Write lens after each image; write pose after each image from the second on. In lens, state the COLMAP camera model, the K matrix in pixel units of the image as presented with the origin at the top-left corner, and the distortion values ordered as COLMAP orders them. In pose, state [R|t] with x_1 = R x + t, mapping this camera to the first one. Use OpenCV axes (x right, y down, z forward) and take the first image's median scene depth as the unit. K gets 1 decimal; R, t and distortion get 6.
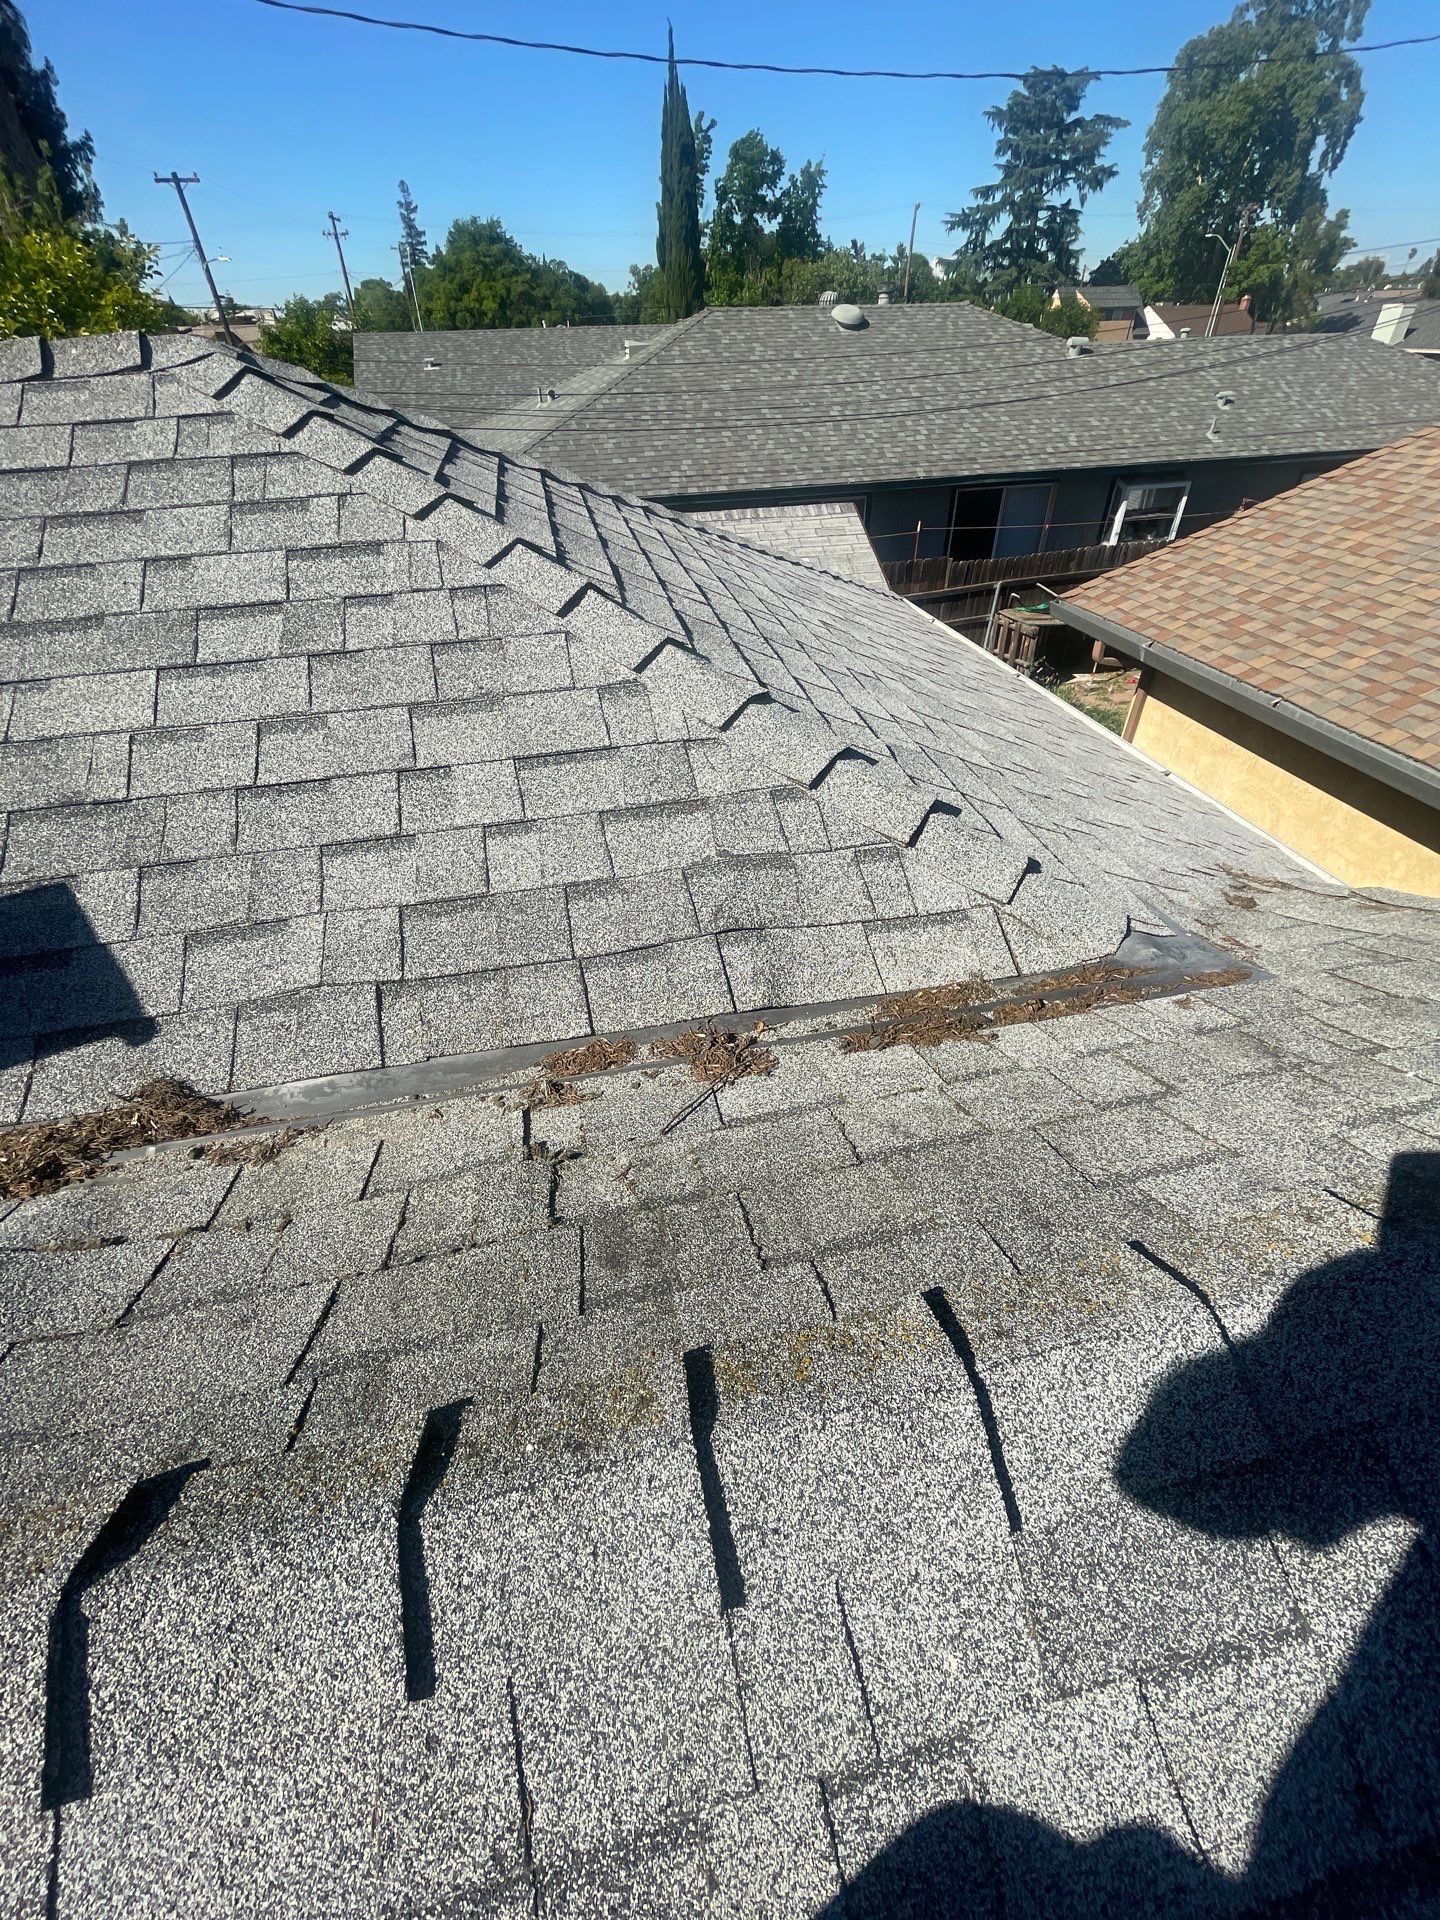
lens RADIAL K [[778.7, 0, 722.8], [0, 778.7, 961.8], [0, 0, 1]] dist [-0.003351, -0.000204]
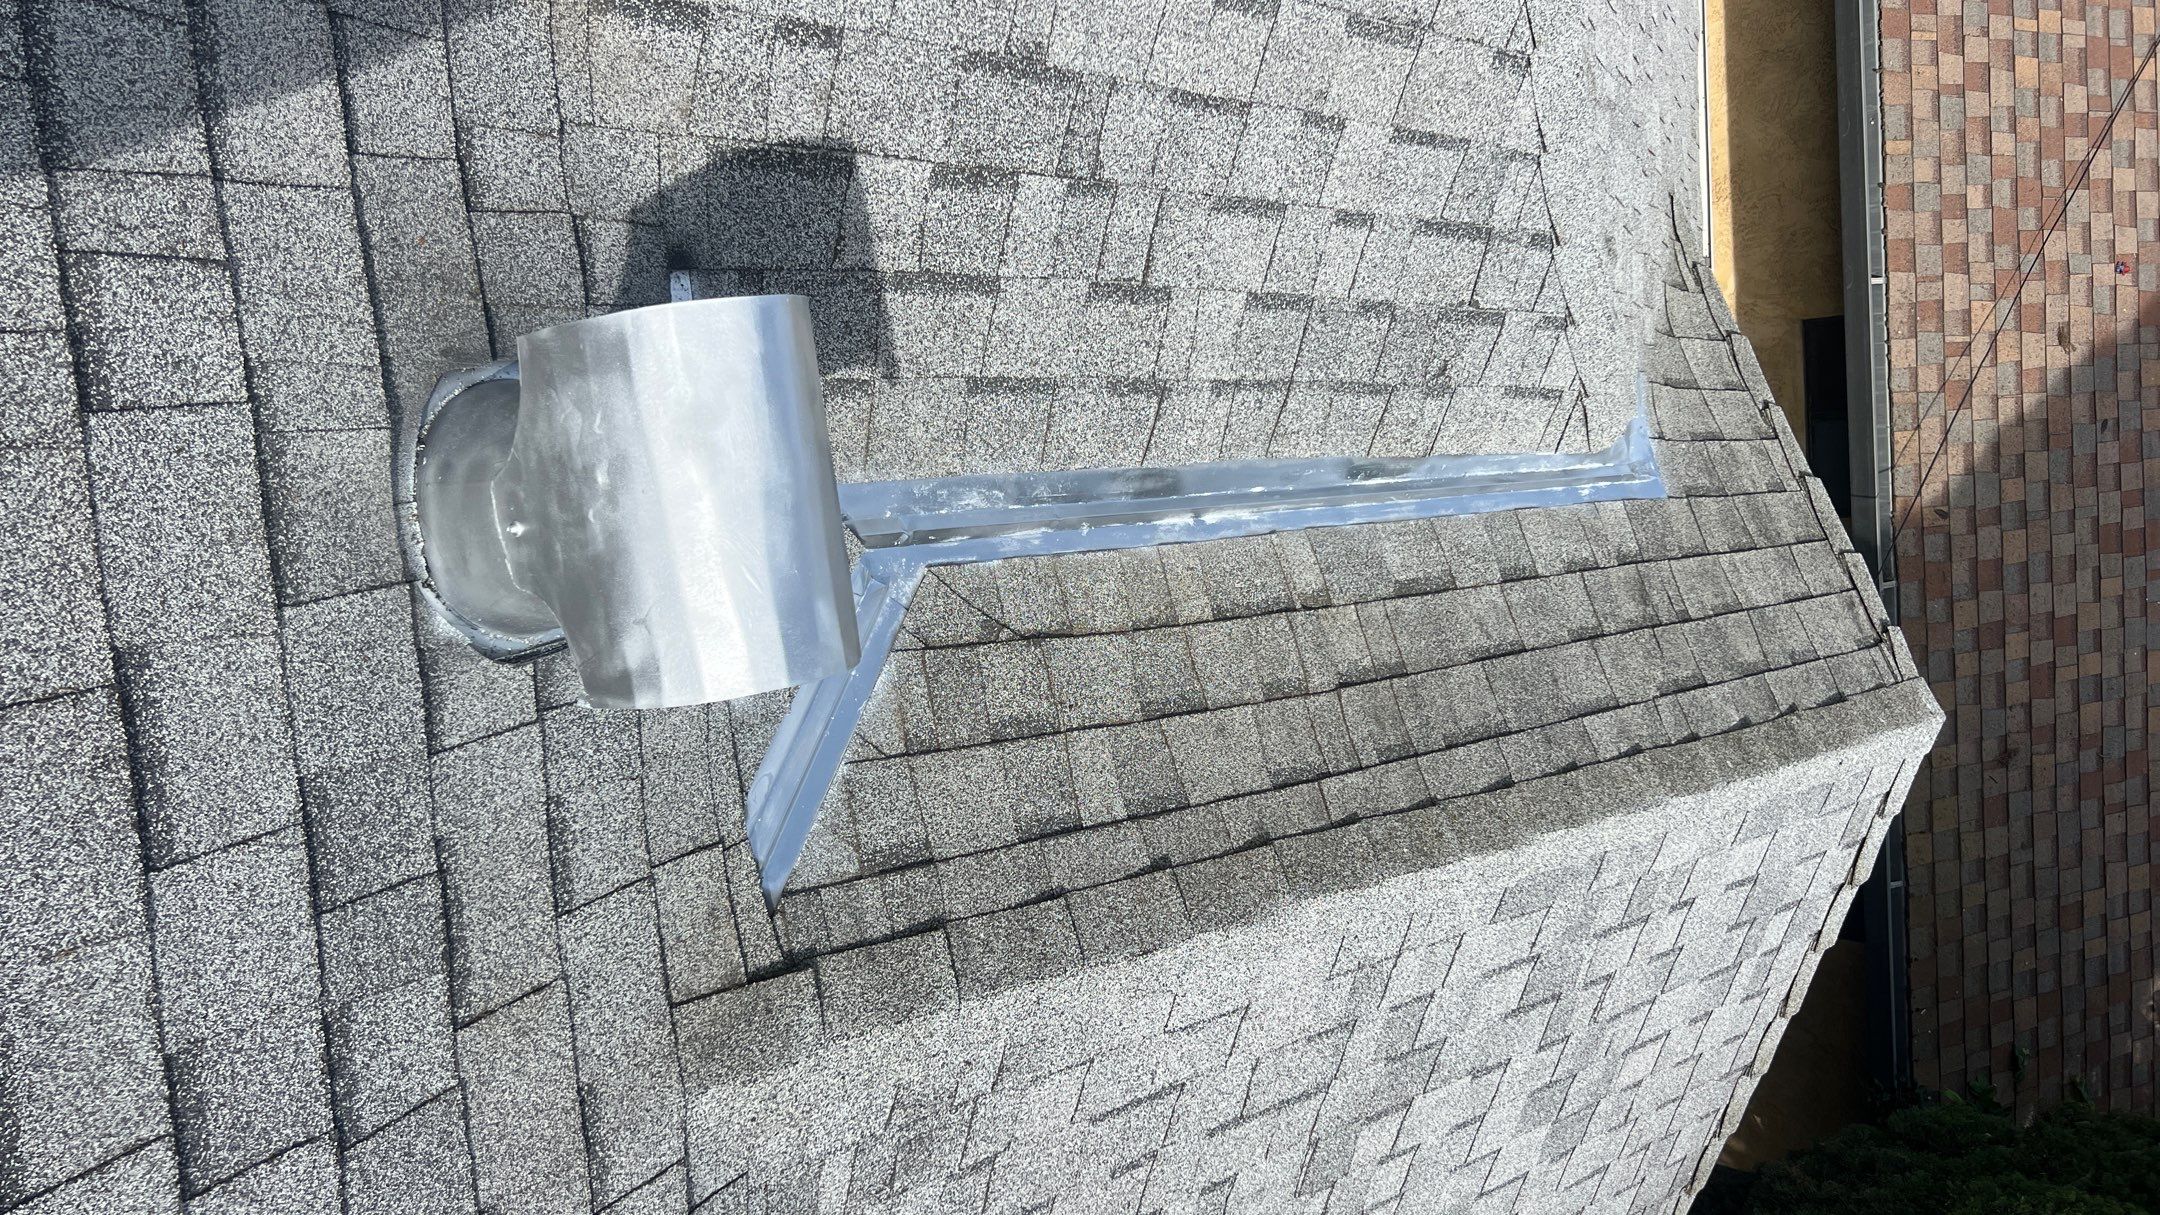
lens RADIAL K [[1611.0, 0, 1071.2], [0, 1611.0, 607.3], [0, 0, 1]] dist [0.035219, -0.047832]
pose [[0.748058, 0.141298, 0.648417, -0.164708], [-0.582881, 0.607009, 0.540177, -0.070889], [-0.317269, -0.782033, 0.536437, -0.025580]]
